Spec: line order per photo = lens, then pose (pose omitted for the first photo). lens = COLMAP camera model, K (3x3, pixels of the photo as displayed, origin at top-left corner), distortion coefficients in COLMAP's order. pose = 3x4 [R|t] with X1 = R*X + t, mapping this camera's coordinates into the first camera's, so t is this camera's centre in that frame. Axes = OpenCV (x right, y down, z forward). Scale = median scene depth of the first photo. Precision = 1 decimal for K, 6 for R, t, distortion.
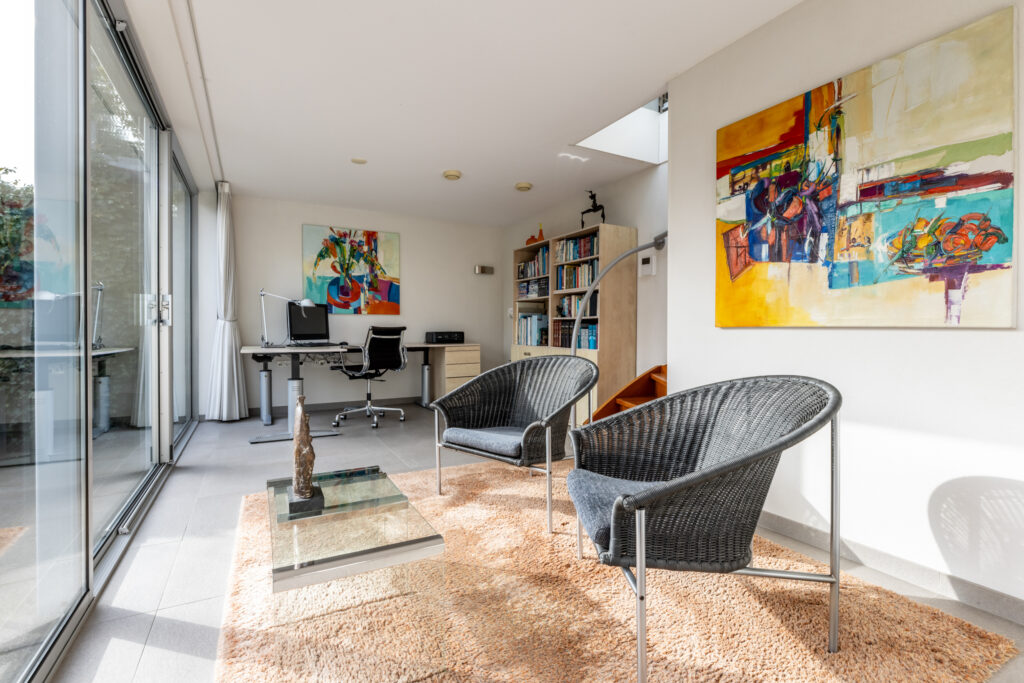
lens RADIAL K [[488.1, 0, 511.3], [0, 488.1, 334.4], [0, 0, 1]] dist [0.002871, 0.000107]
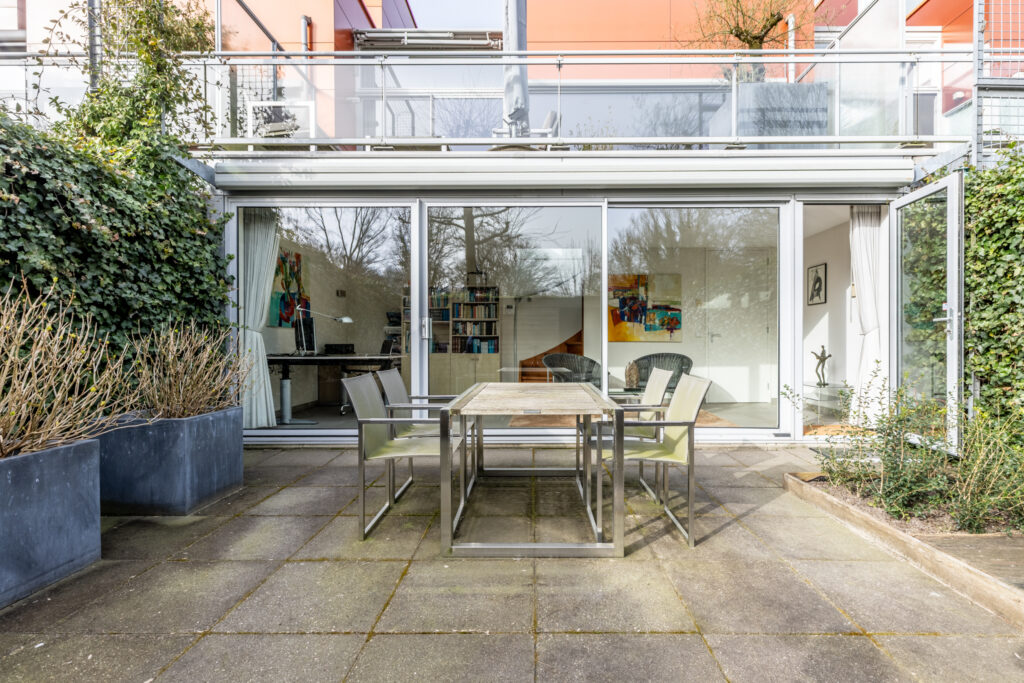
lens RADIAL K [[479.5, 0, 519.4], [0, 479.5, 349.7], [0, 0, 1]] dist [0.001608, -0.000536]
pose [[0.480174, -0.011406, 0.877099, -2.750897], [0.008504, 0.999929, 0.008348, 0.007390], [-0.877132, 0.003451, 0.480237, 0.091830]]
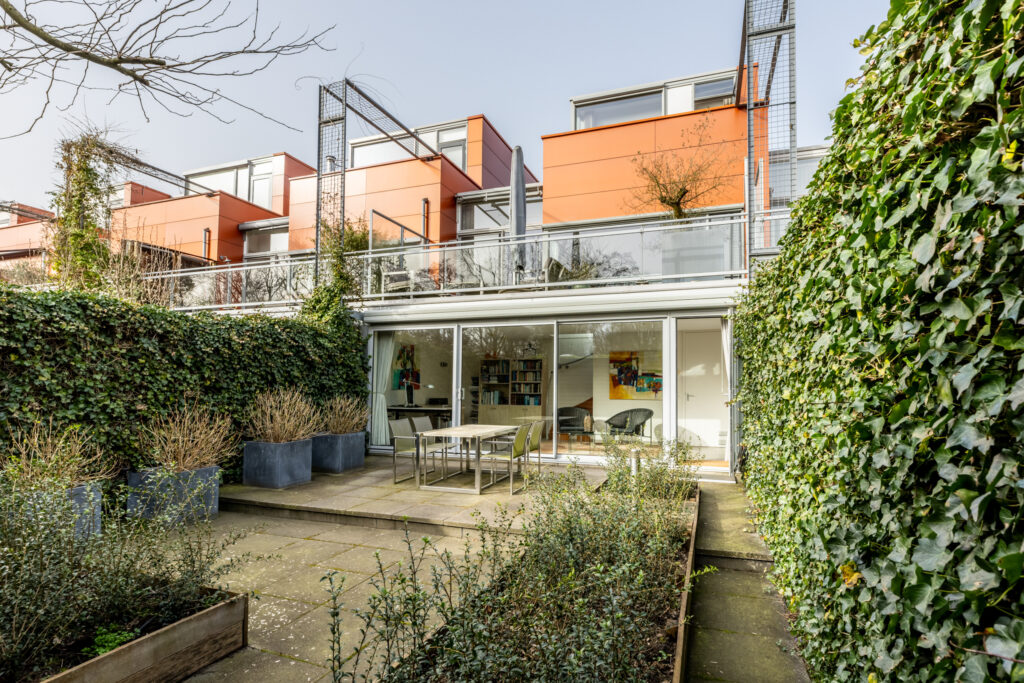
lens RADIAL K [[488.1, 0, 521.0], [0, 488.1, 358.1], [0, 0, 1]] dist [0.002871, 0.000107]
pose [[0.731863, 0.044415, 0.680003, -3.424305], [0.000870, 0.997812, -0.066110, -0.101576], [-0.681451, 0.048975, 0.730223, -1.762966]]
